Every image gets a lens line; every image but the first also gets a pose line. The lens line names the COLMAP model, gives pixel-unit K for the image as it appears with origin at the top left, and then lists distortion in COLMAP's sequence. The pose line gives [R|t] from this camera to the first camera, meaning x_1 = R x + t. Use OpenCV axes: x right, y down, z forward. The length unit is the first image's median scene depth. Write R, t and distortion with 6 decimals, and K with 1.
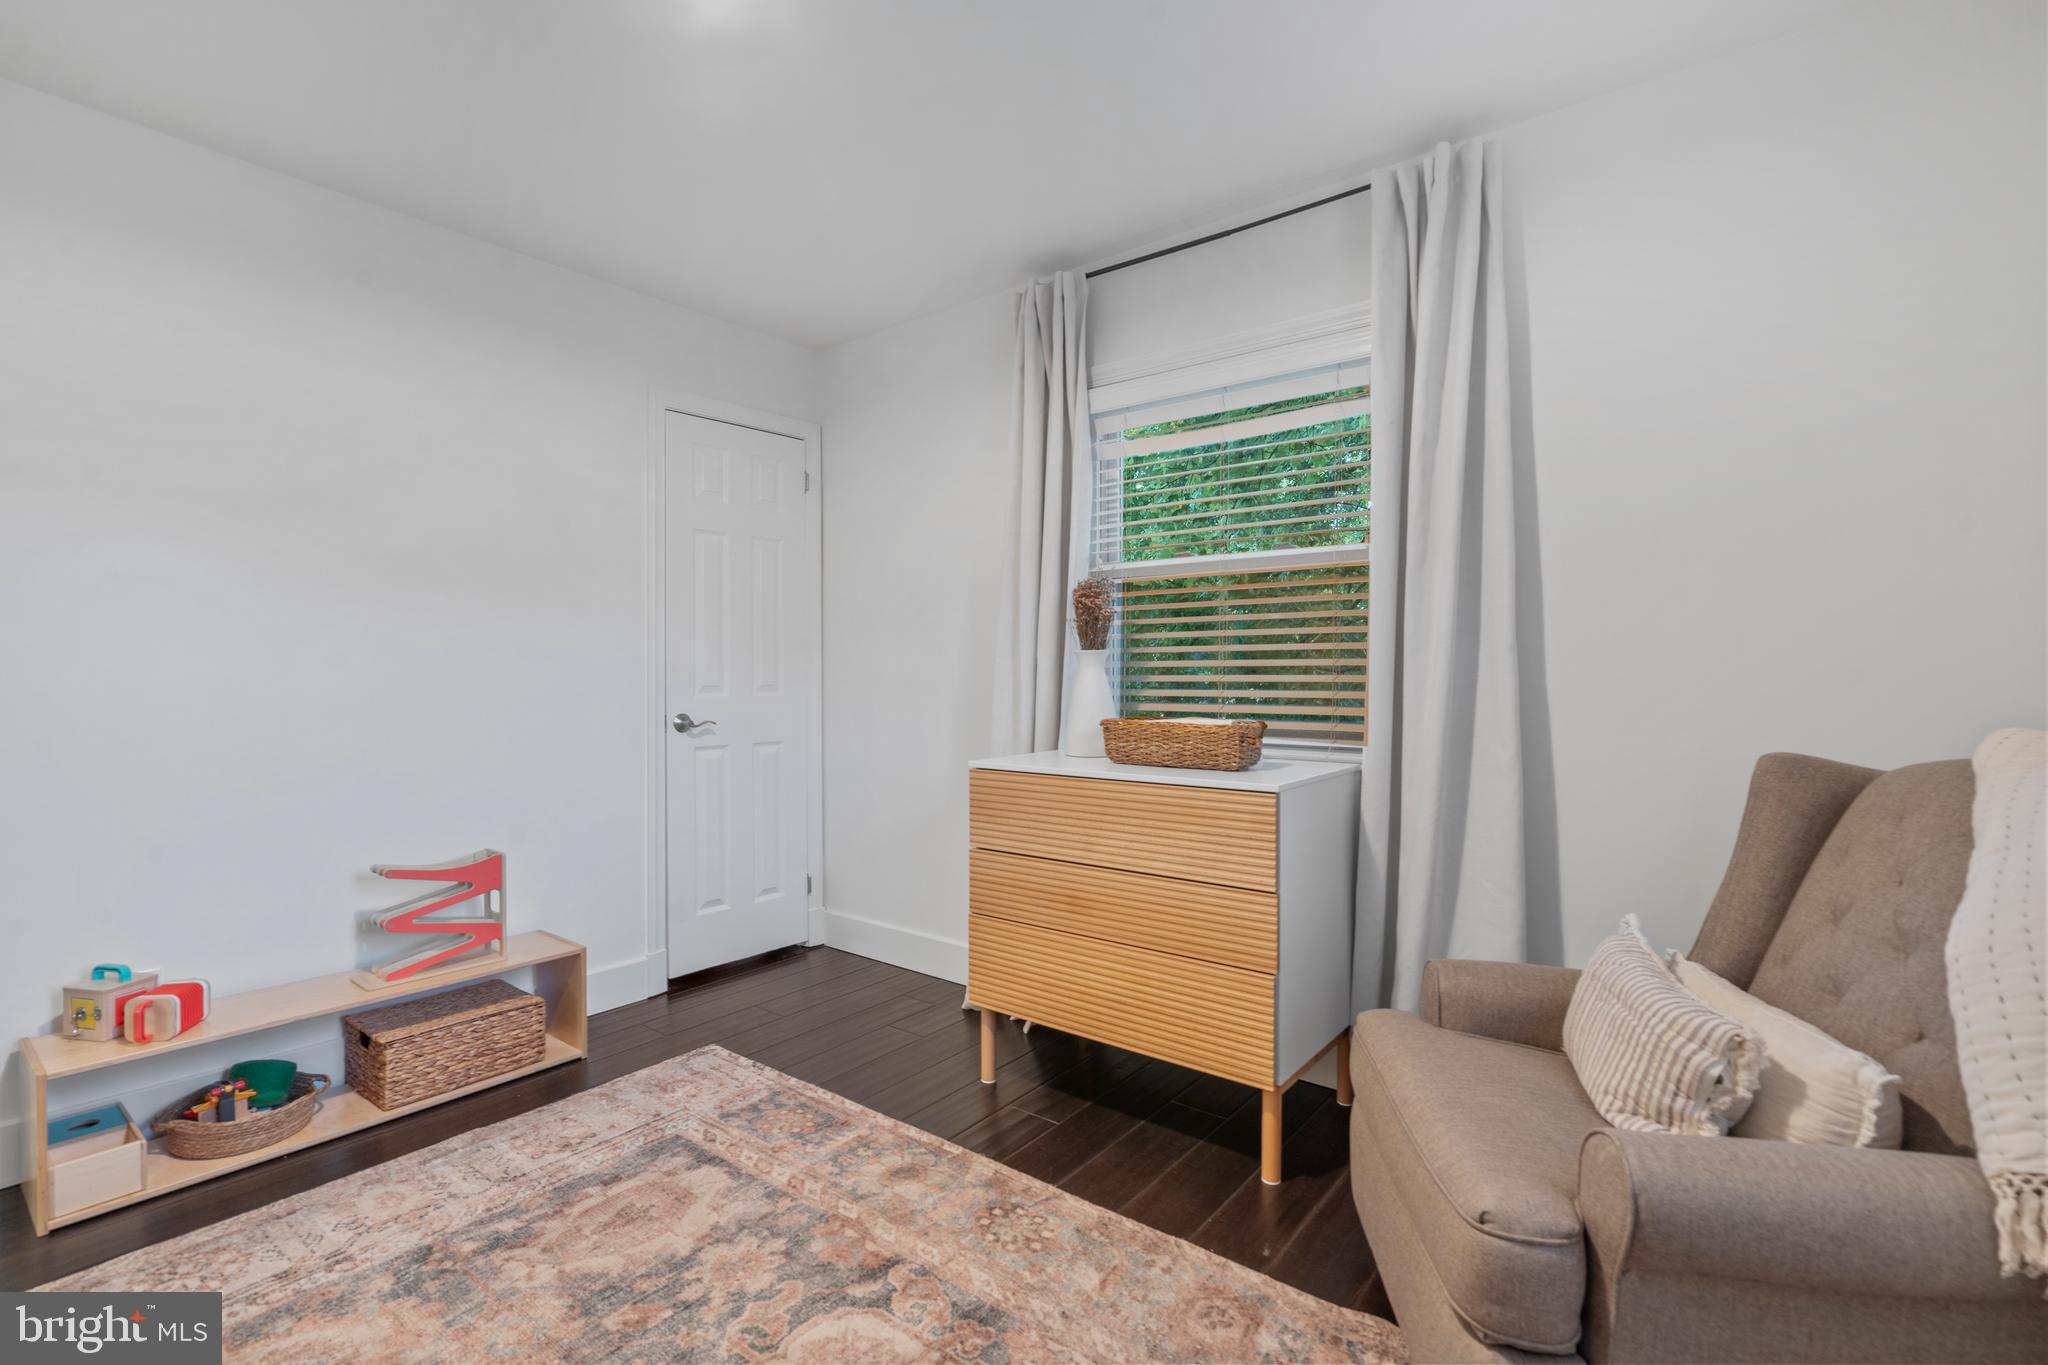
lens RADIAL K [[951.3, 0, 1012.7], [0, 951.3, 708.2], [0, 0, 1]] dist [0.001017, 0.000418]
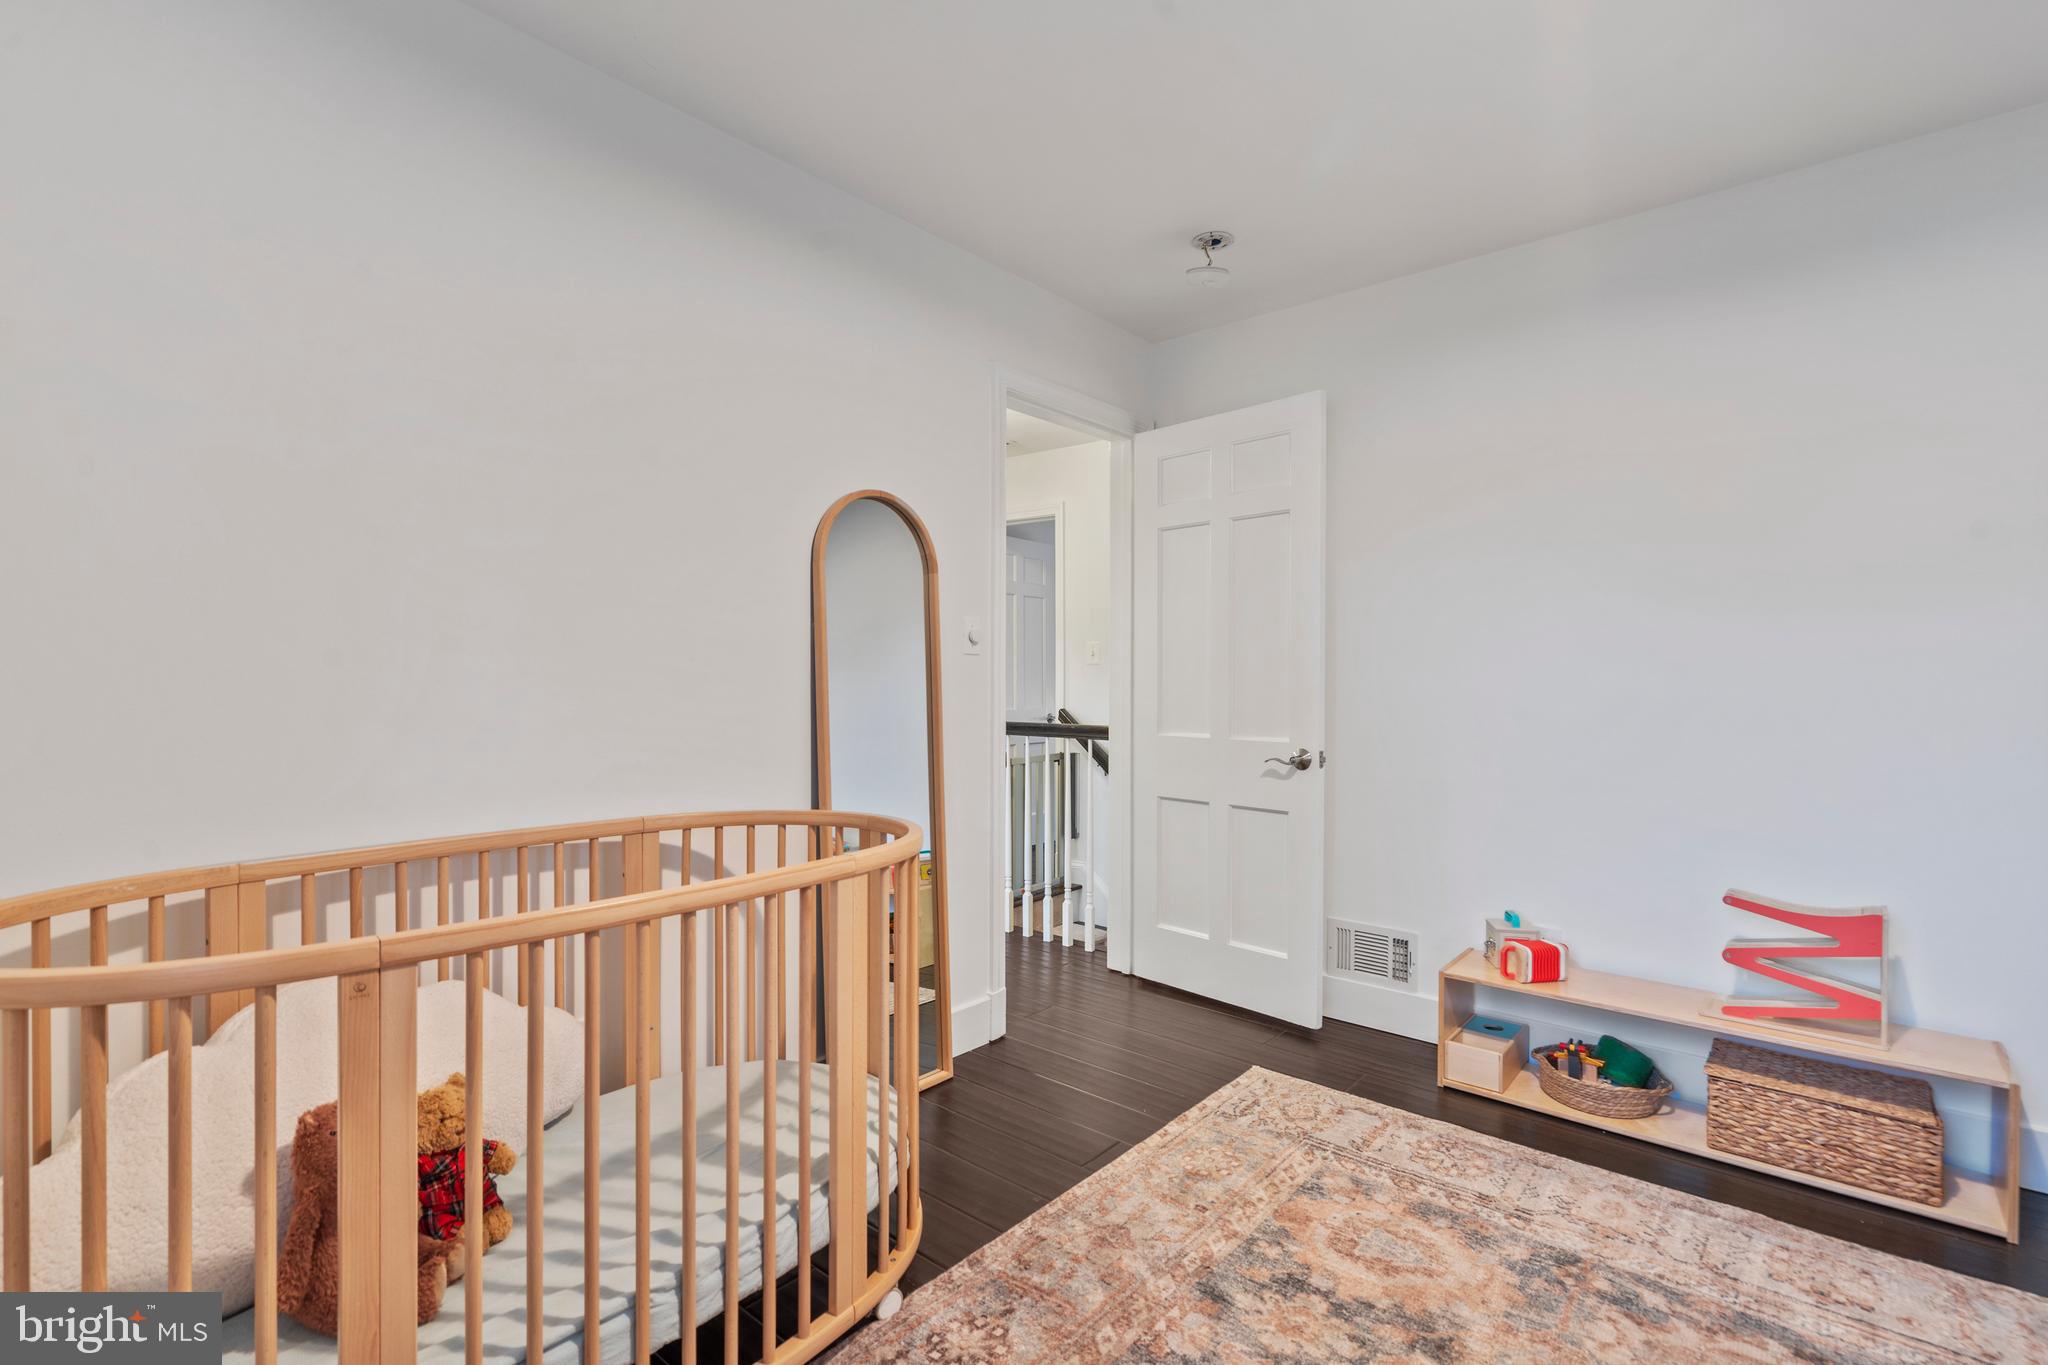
lens RADIAL K [[951.3, 0, 1012.7], [0, 951.3, 708.2], [0, 0, 1]] dist [0.001017, 0.000418]
pose [[-0.060185, 0.031082, -0.997703, 0.351643], [-0.036283, 0.998786, 0.033304, -0.023387], [0.997528, 0.038204, -0.058984, 0.381252]]
